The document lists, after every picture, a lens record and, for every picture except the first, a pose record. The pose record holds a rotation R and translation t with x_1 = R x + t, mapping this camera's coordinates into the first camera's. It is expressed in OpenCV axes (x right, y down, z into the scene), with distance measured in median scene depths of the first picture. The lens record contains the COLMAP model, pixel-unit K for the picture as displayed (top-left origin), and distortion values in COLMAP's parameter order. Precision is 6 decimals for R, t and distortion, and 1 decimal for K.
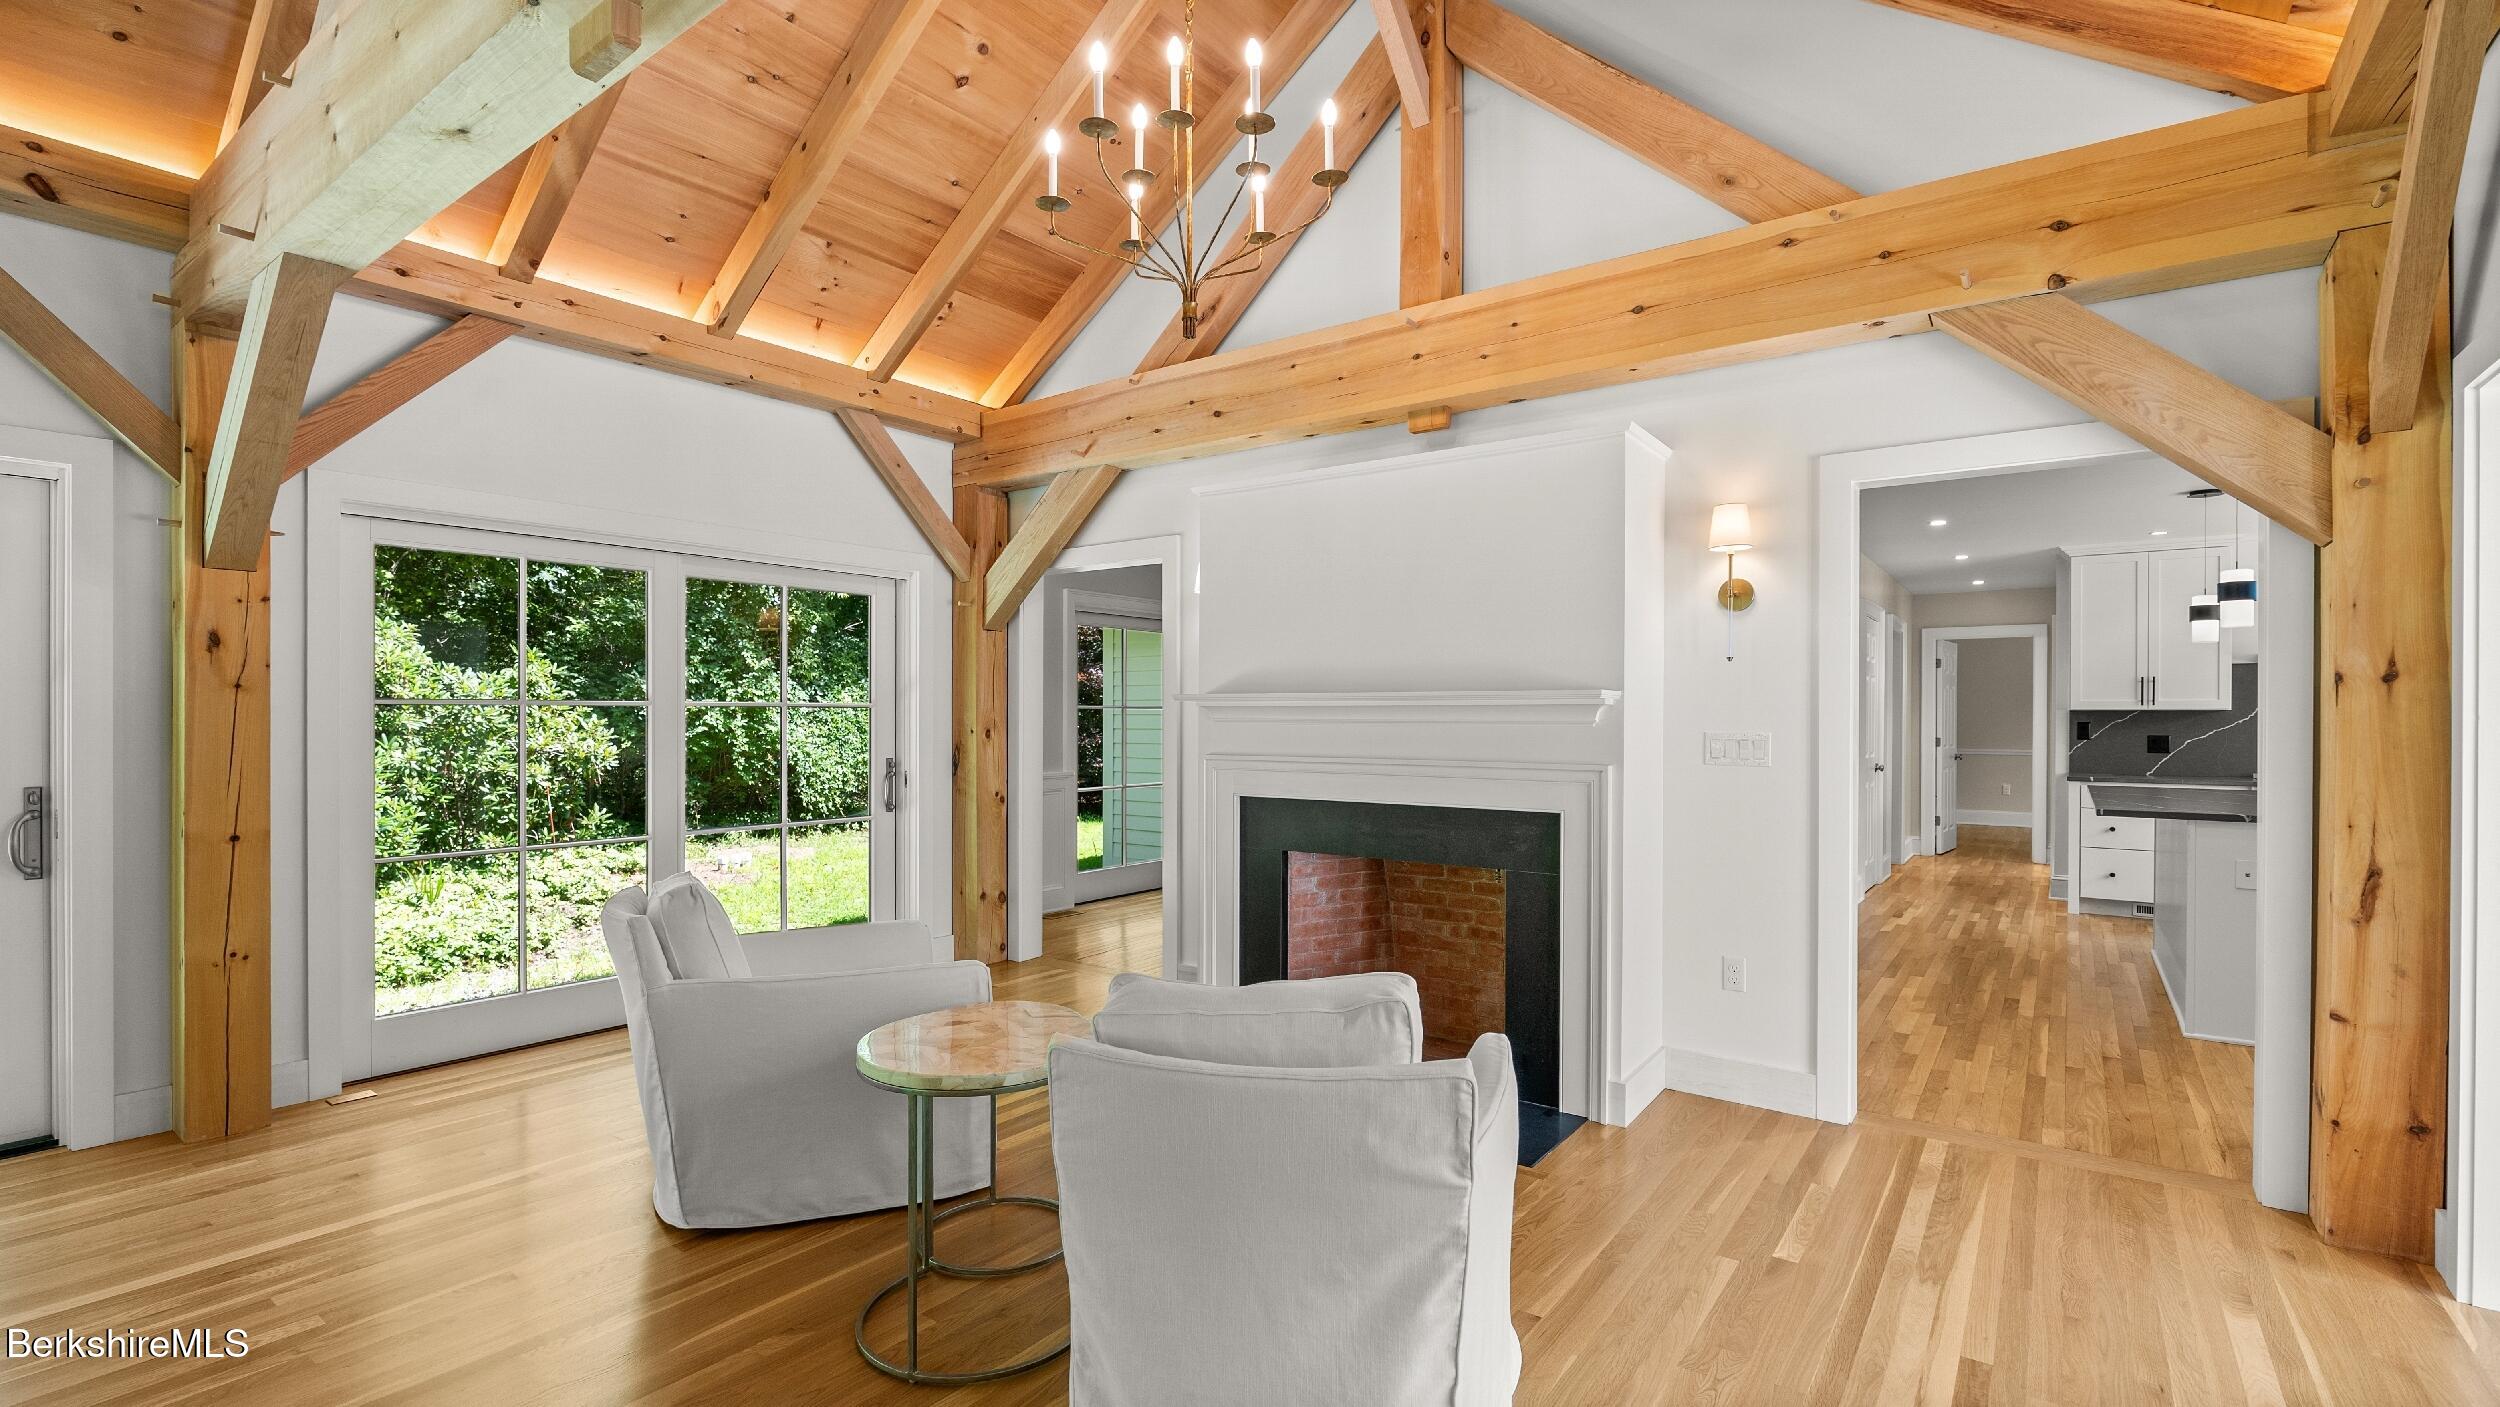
lens RADIAL K [[1126.3, 0, 1241.0], [0, 1126.3, 714.3], [0, 0, 1]] dist [-0.001237, 0.000010]
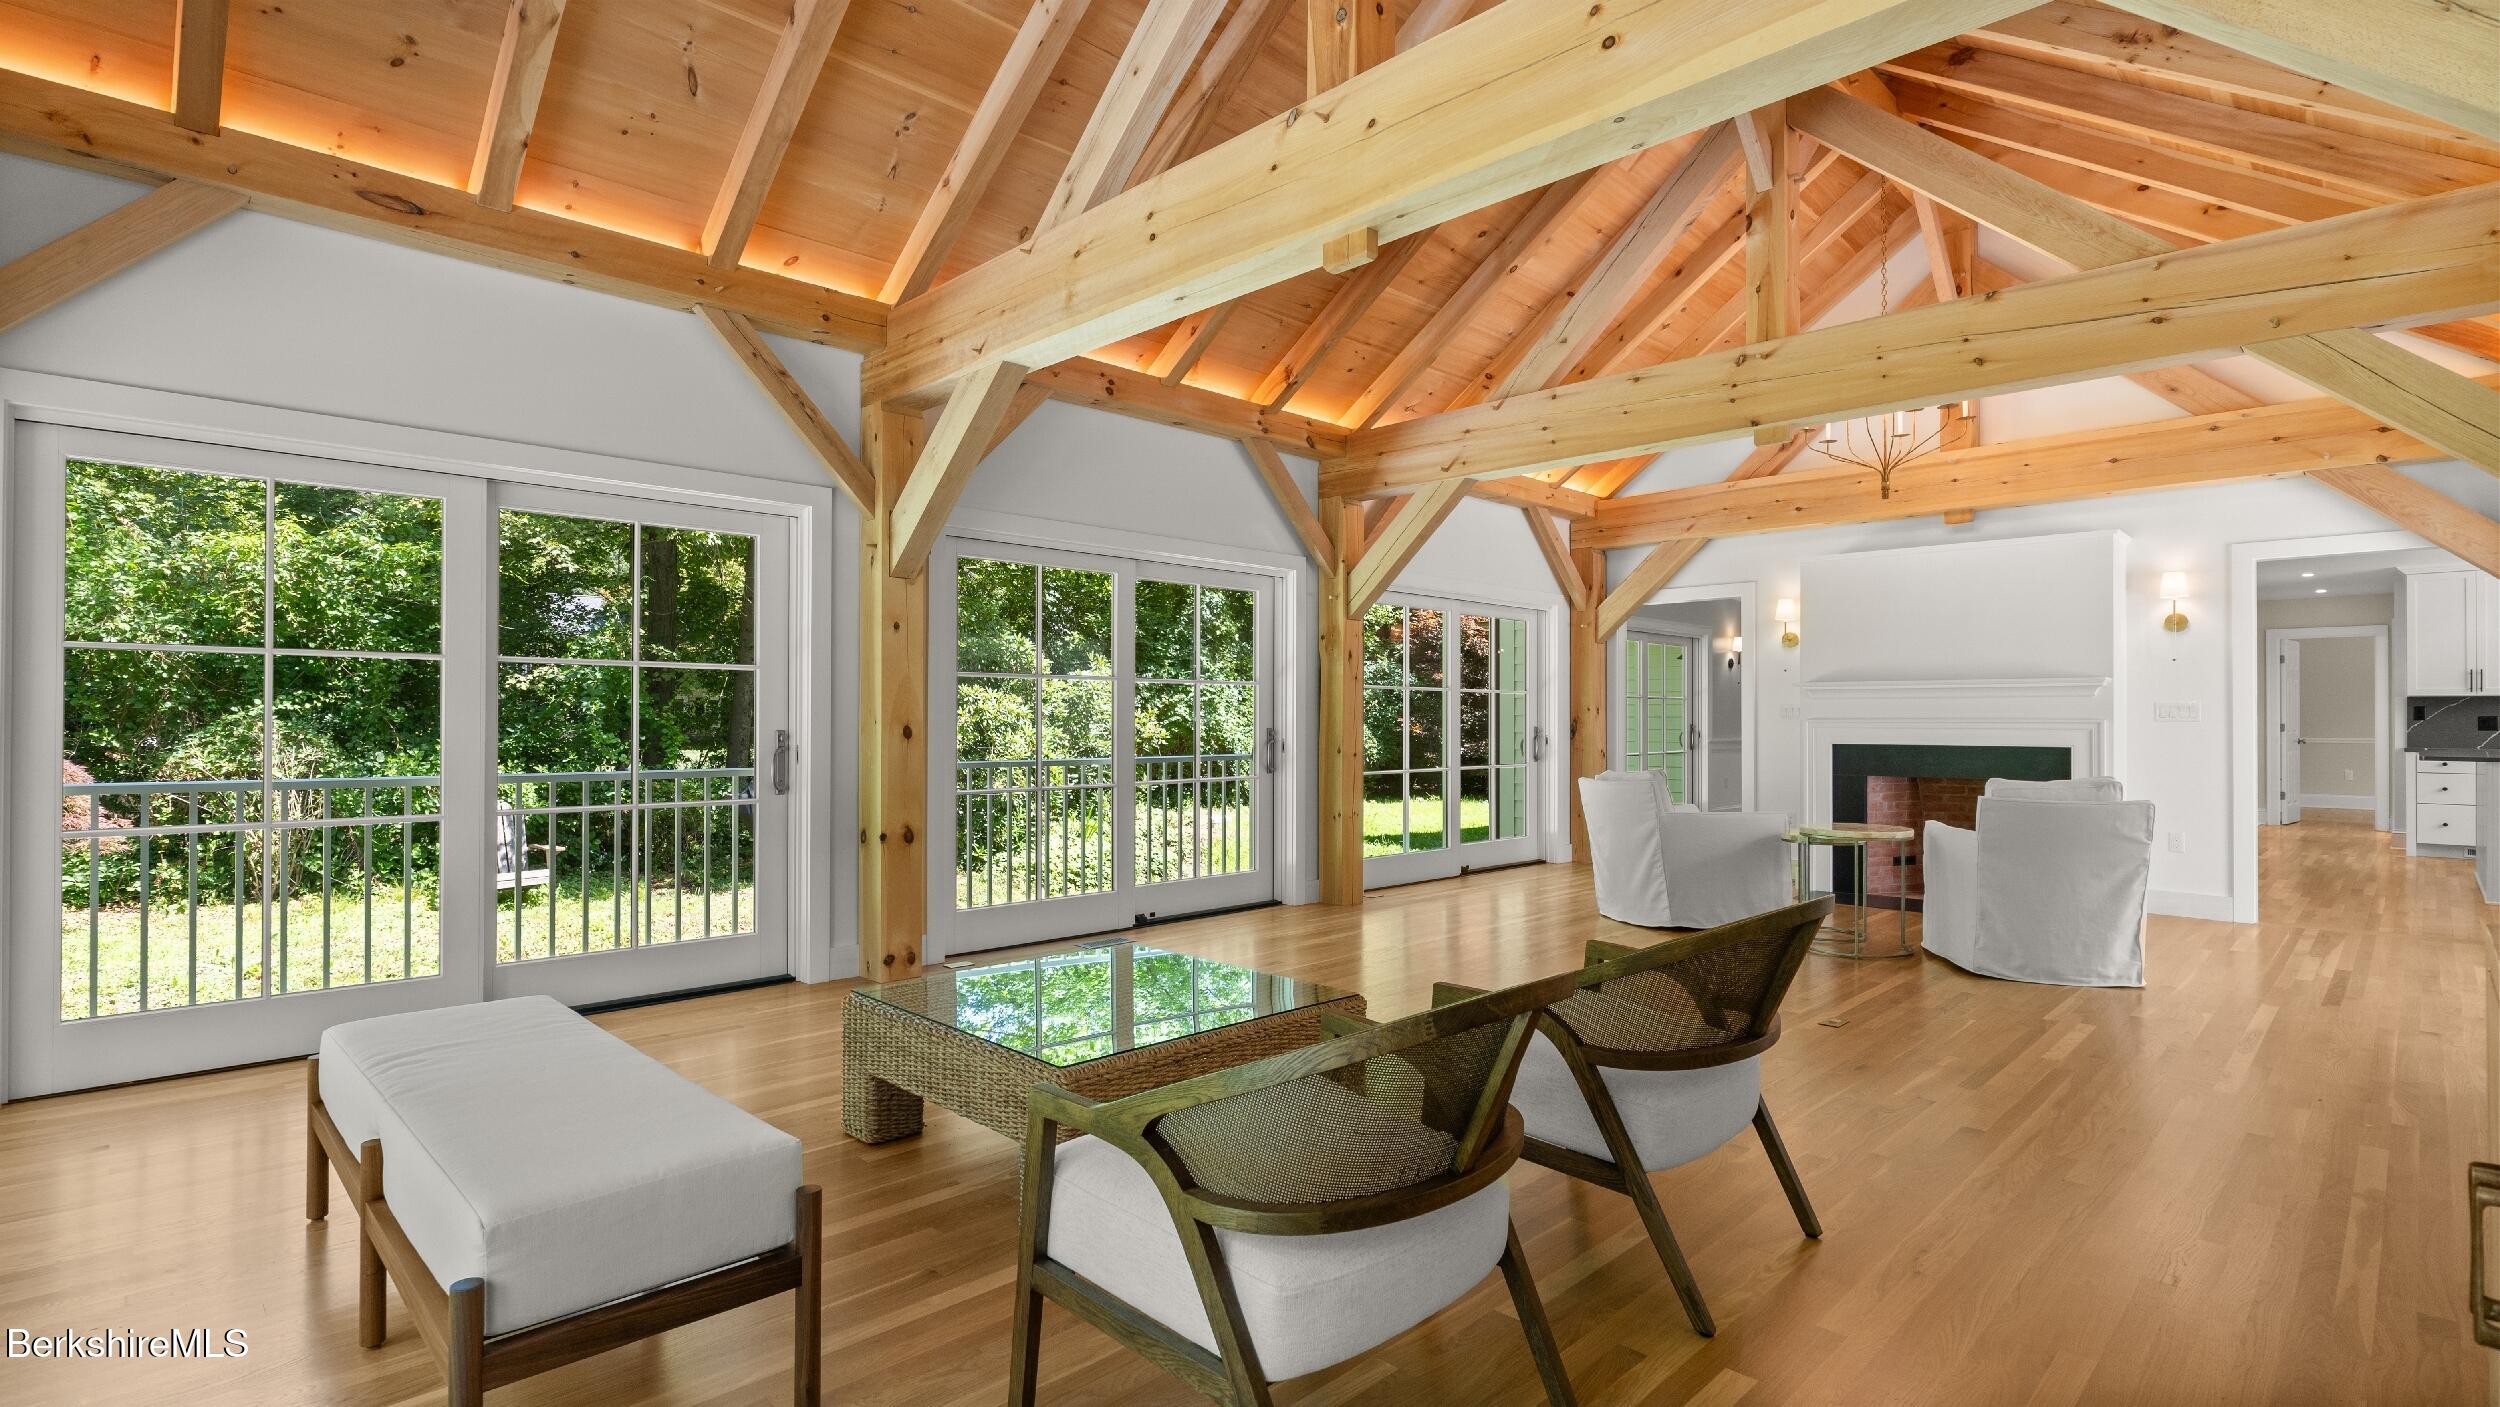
lens RADIAL K [[1183.6, 0, 1250.0], [0, 1183.6, 703.5], [0, 0, 1]] dist [-0.001728, -0.000190]
pose [[0.988812, -0.001757, -0.149155, -0.501882], [0.000109, 0.999939, -0.011056, 0.027423], [0.149165, 0.010916, 0.988752, -0.725017]]
